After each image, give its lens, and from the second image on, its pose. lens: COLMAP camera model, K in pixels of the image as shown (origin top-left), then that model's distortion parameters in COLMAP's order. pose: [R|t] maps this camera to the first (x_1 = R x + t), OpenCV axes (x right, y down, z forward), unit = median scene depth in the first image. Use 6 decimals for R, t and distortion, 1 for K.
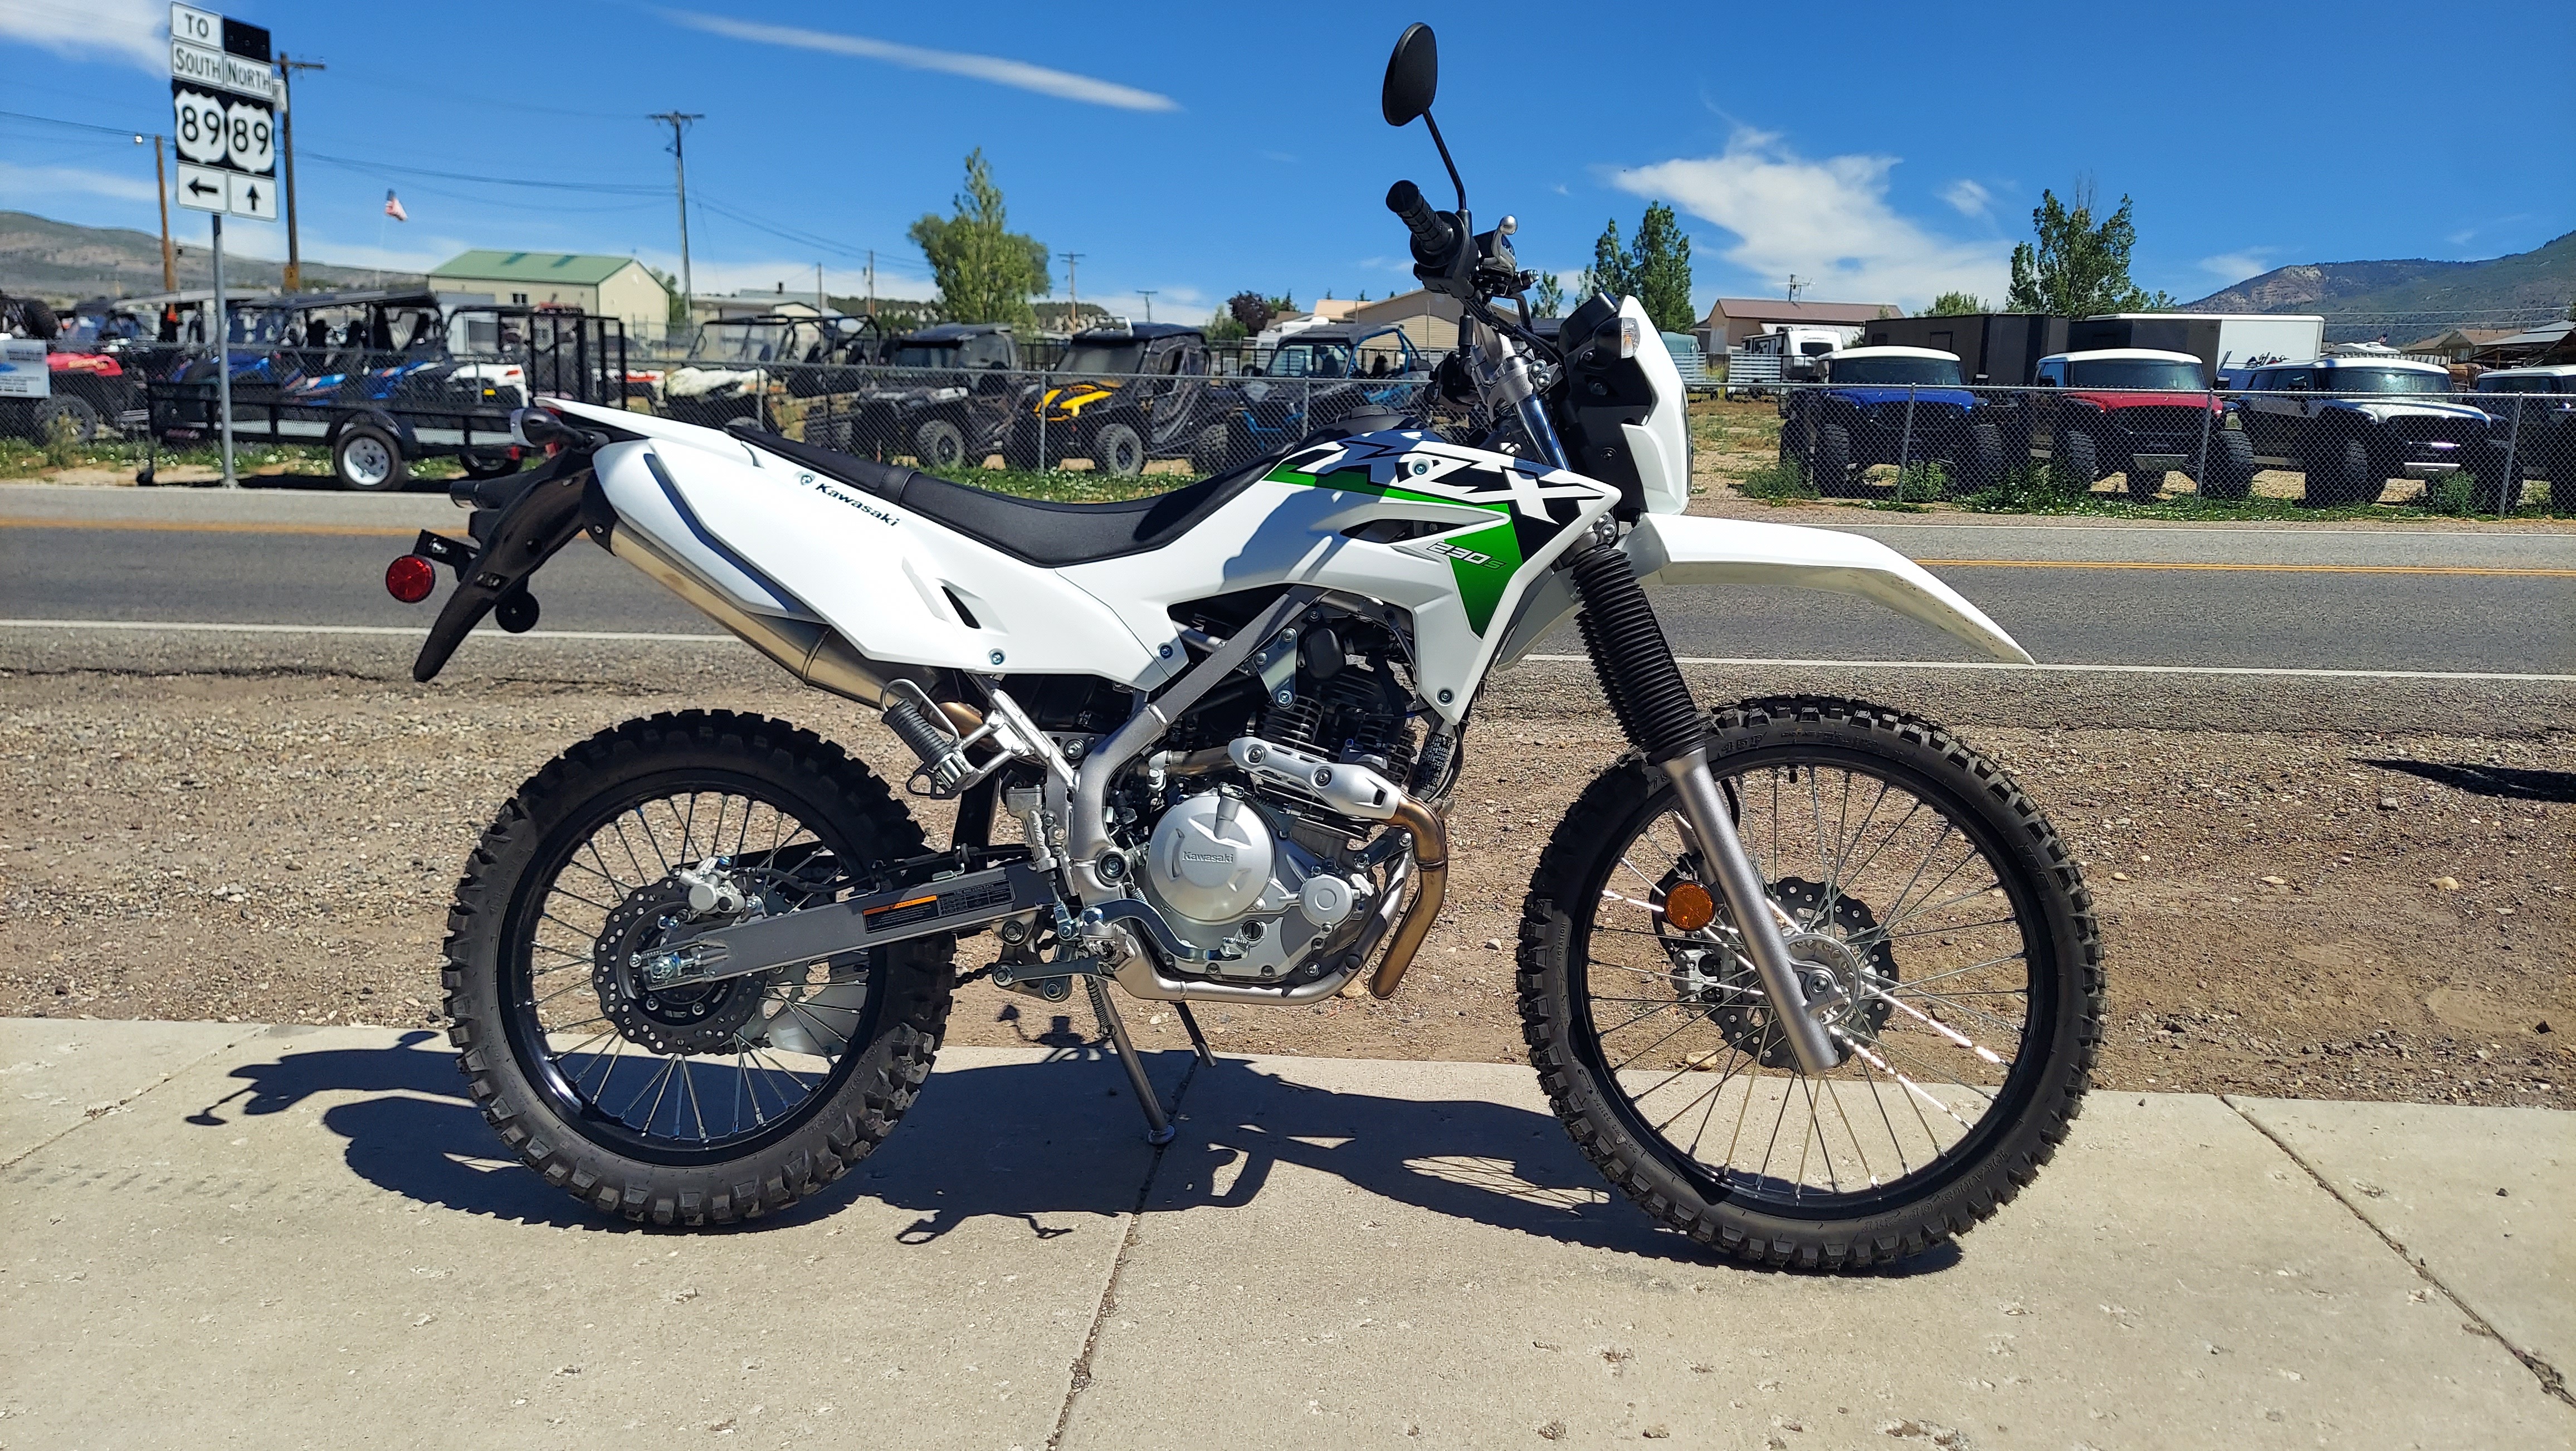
lens RADIAL K [[1853.8, 0, 1294.4], [0, 1853.8, 747.3], [0, 0, 1]] dist [0.076027, -0.084816]
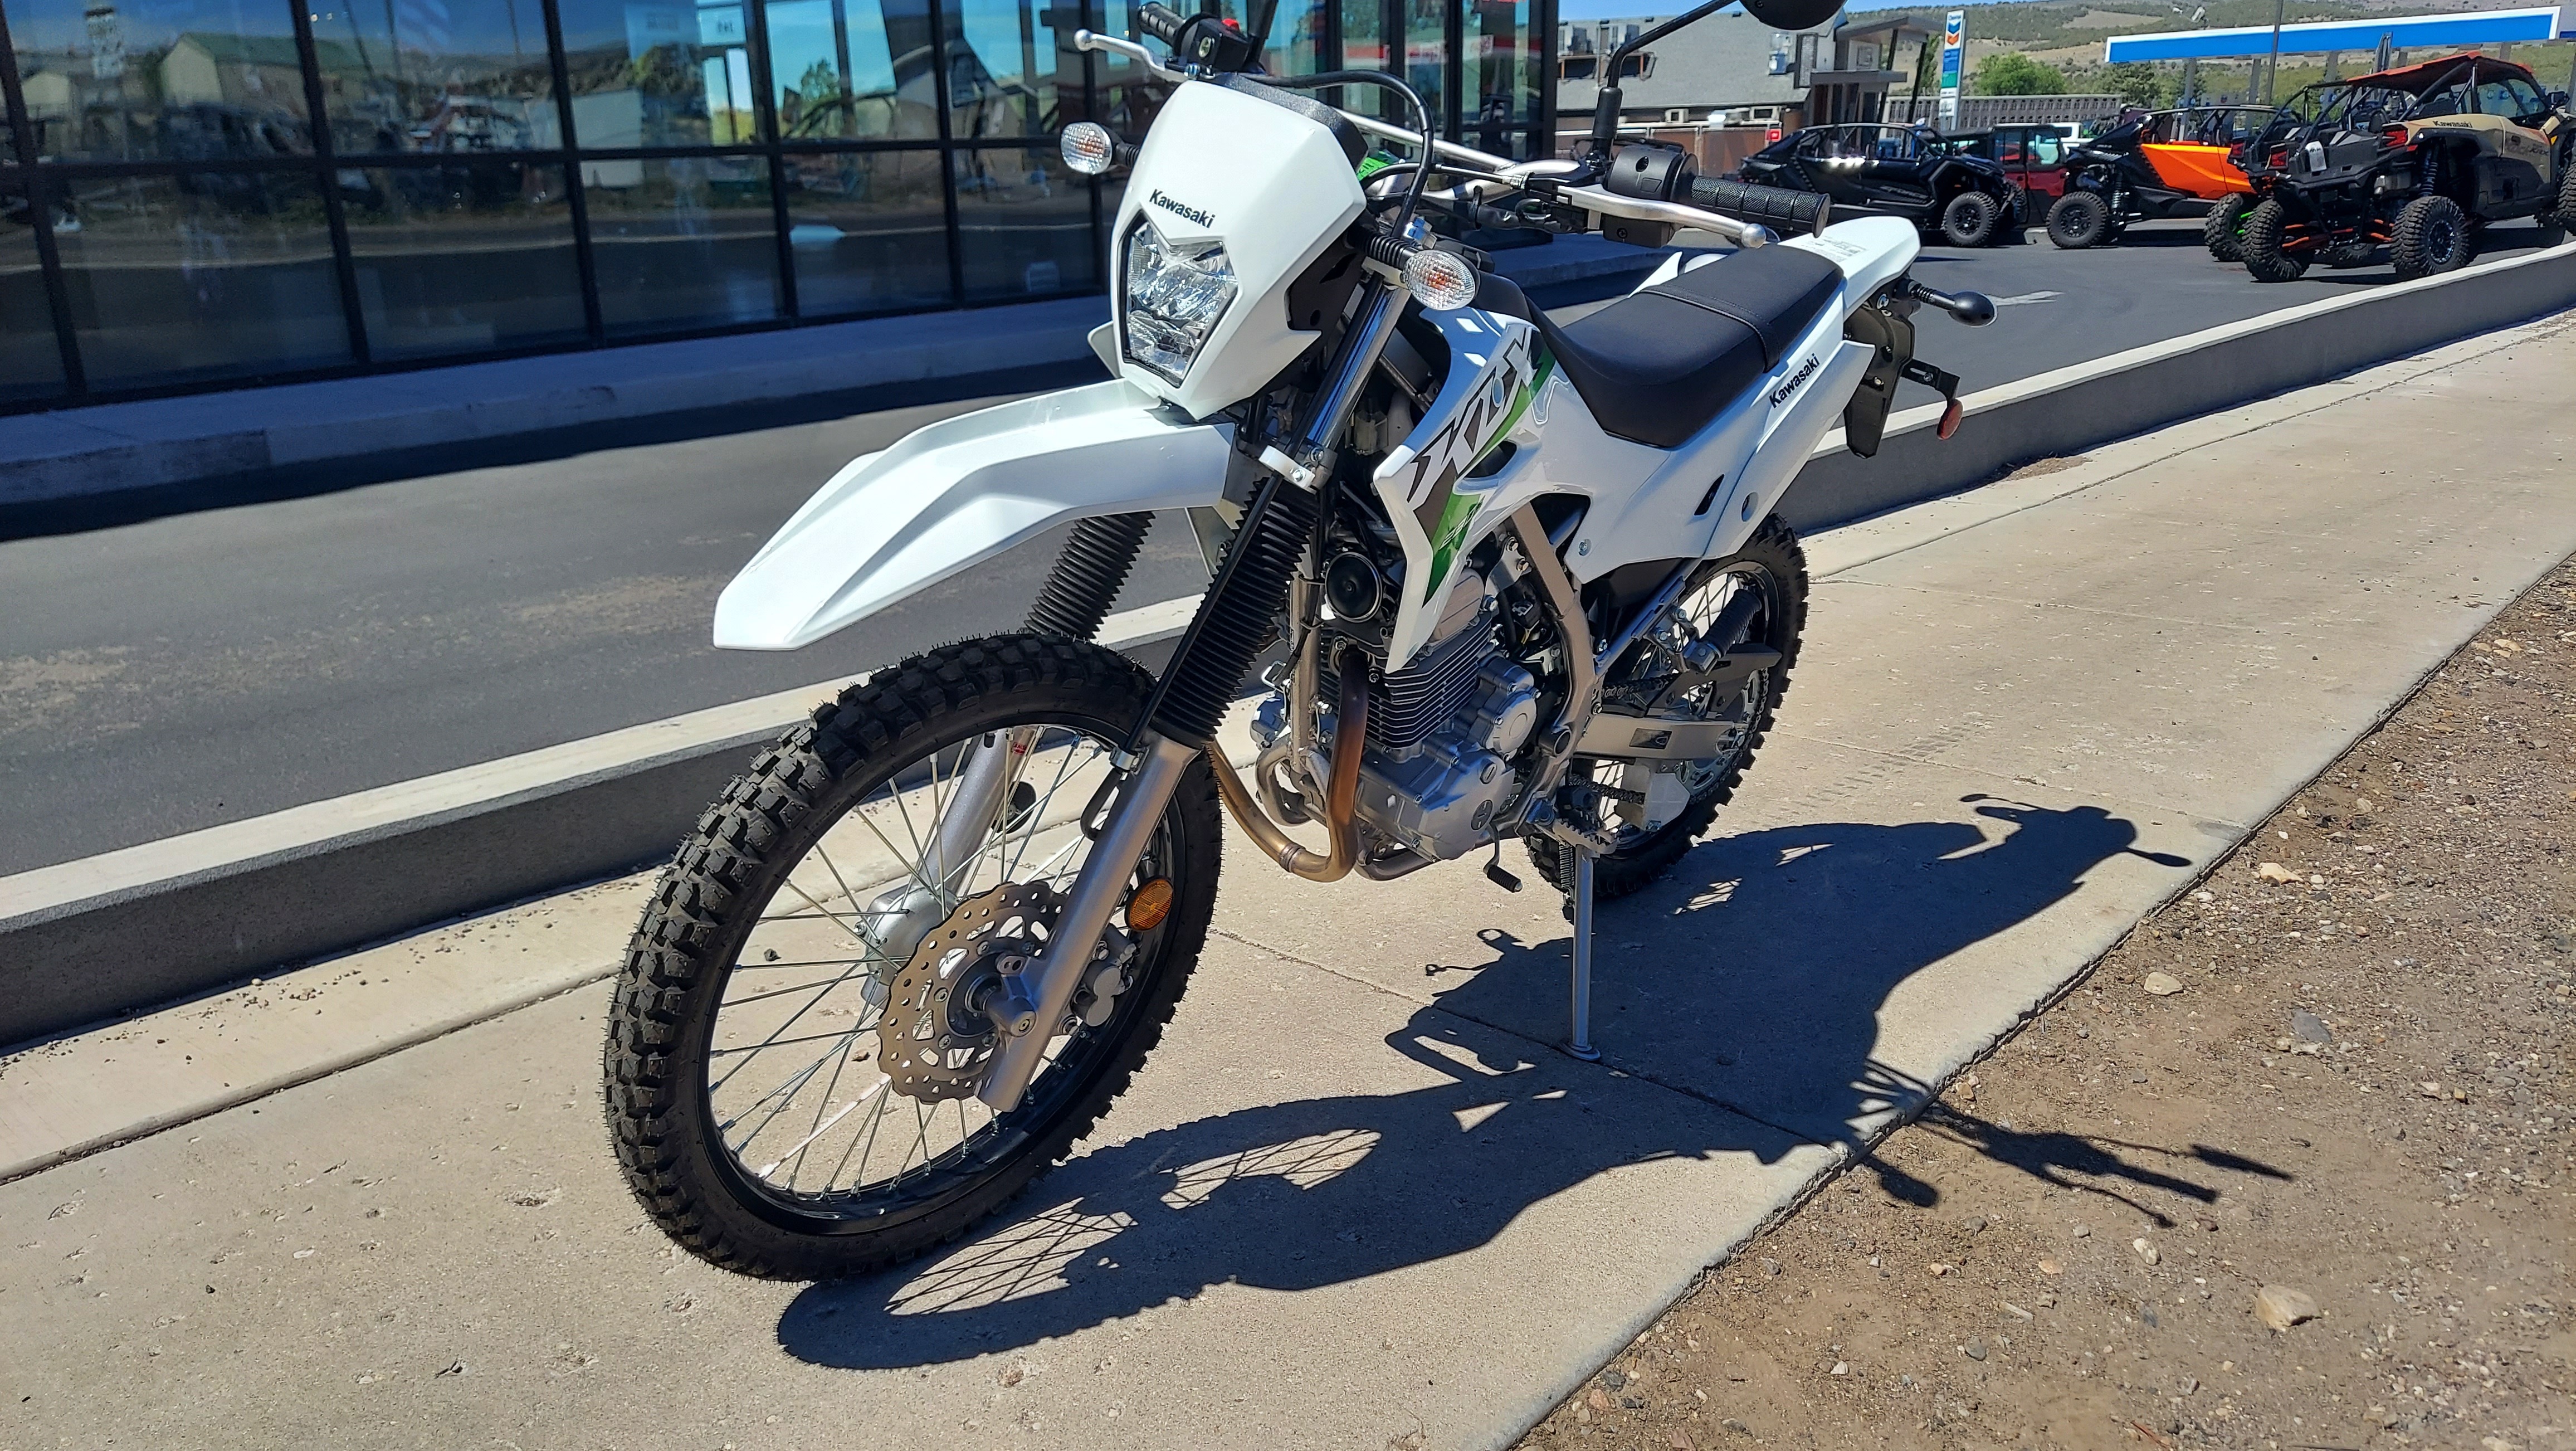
lens RADIAL K [[1853.8, 0, 1275.1], [0, 1853.8, 746.8], [0, 0, 1]] dist [0.076027, -0.084816]
pose [[-0.602501, 0.224812, -0.765801, 0.767115], [-0.150146, 0.910451, 0.385404, -0.286245], [0.783868, 0.347188, -0.514793, 1.465830]]
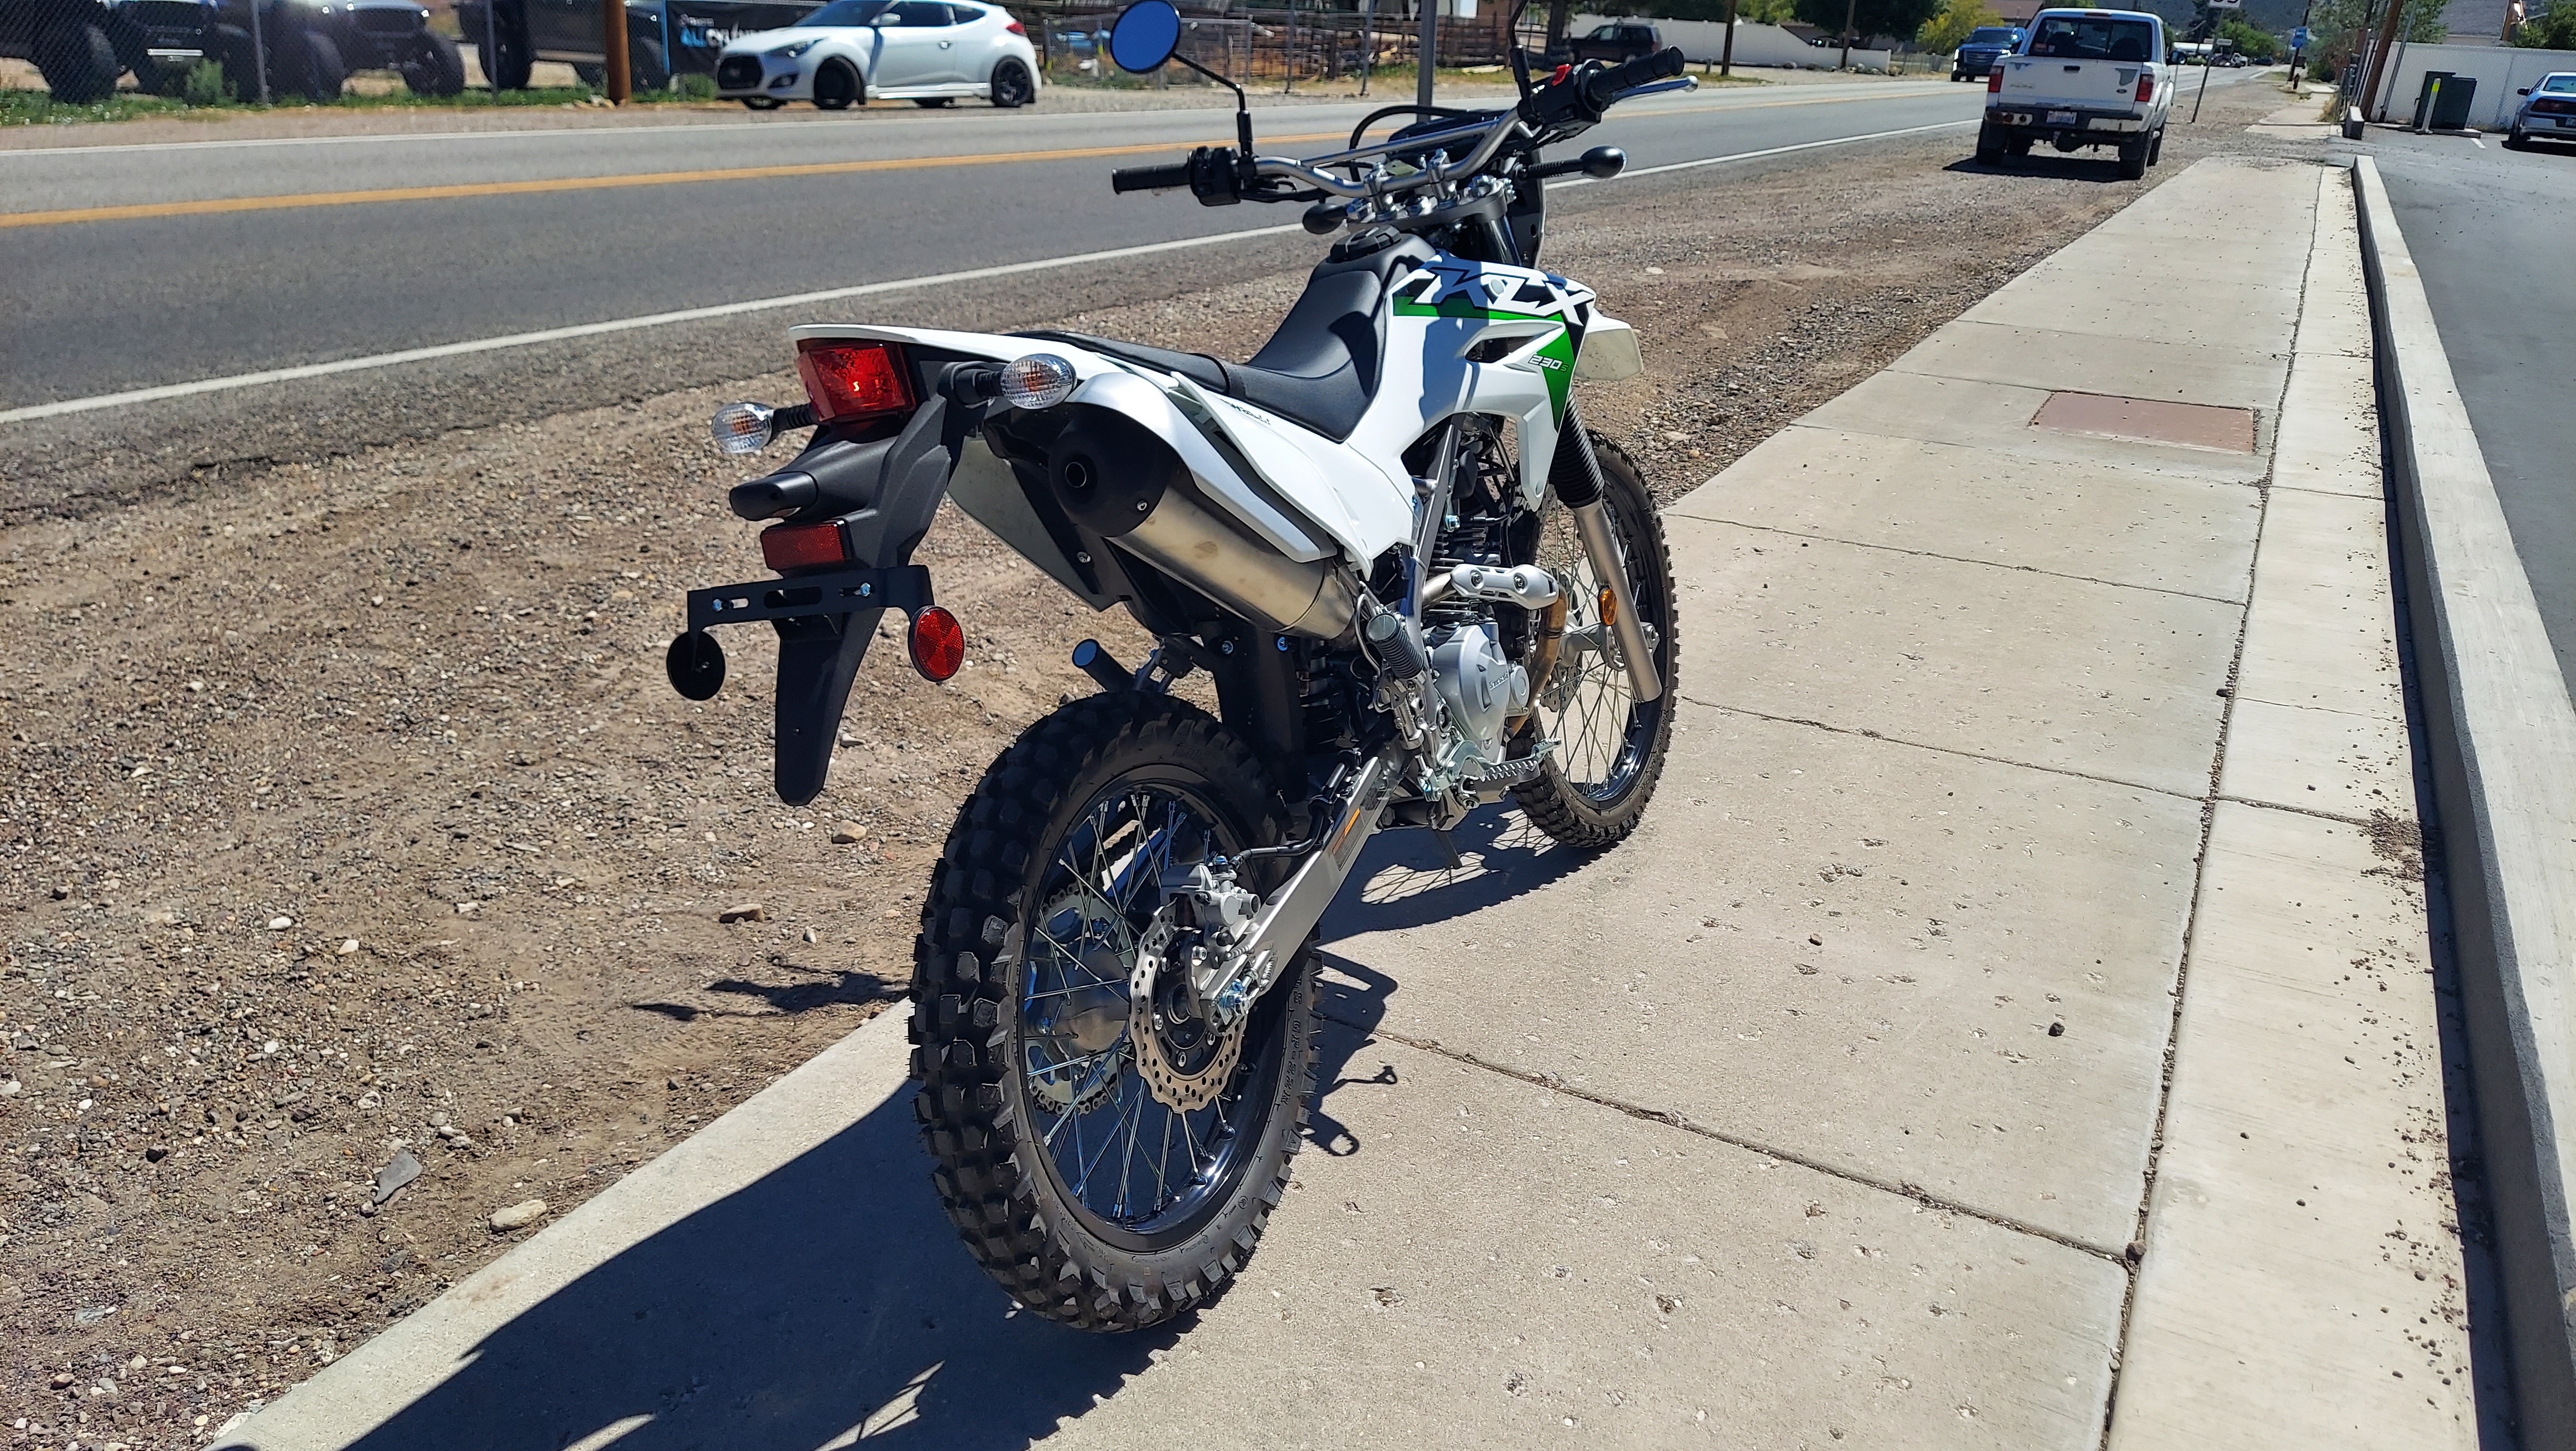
lens RADIAL K [[1853.8, 0, 1301.2], [0, 1853.8, 730.6], [0, 0, 1]] dist [0.076027, -0.084816]
pose [[0.394019, -0.318906, 0.862002, -0.983011], [0.130010, 0.947783, 0.291213, -0.230038], [-0.909860, -0.002674, 0.414906, 0.617841]]
